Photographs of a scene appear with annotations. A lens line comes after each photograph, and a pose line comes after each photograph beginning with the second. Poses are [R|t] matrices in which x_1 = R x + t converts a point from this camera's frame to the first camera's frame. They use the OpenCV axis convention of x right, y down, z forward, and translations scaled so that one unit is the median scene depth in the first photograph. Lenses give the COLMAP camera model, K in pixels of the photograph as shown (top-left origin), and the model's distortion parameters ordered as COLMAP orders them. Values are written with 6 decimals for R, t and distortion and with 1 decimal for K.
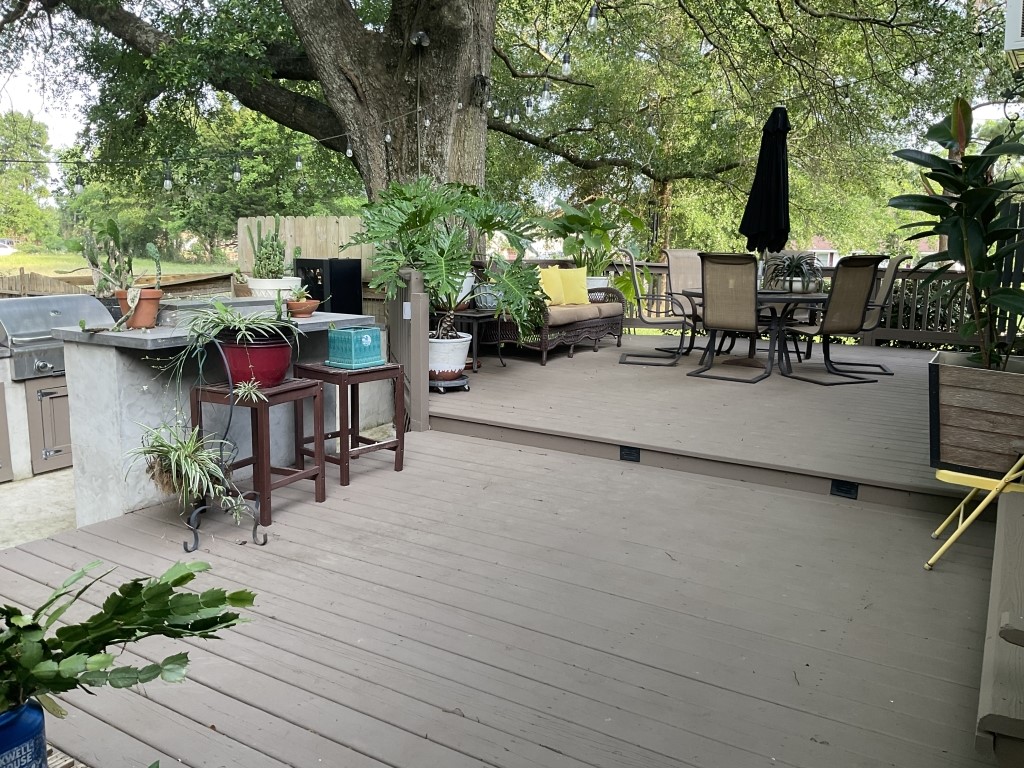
lens RADIAL K [[827.1, 0, 512.4], [0, 827.1, 380.3], [0, 0, 1]] dist [0.004989, -0.005041]
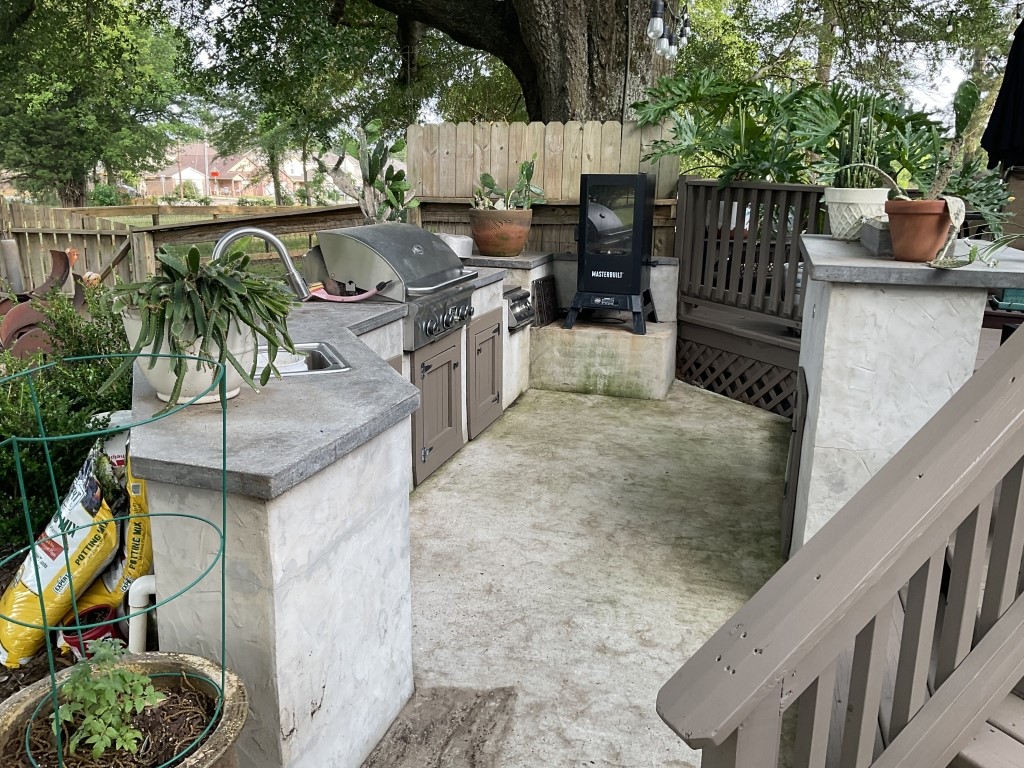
lens RADIAL K [[827.1, 0, 510.1], [0, 827.1, 386.0], [0, 0, 1]] dist [0.004989, -0.005041]
pose [[0.972497, -0.063669, 0.224044, -0.423631], [0.044172, 0.994872, 0.090987, -0.019036], [-0.228688, -0.078588, 0.970323, 0.204627]]
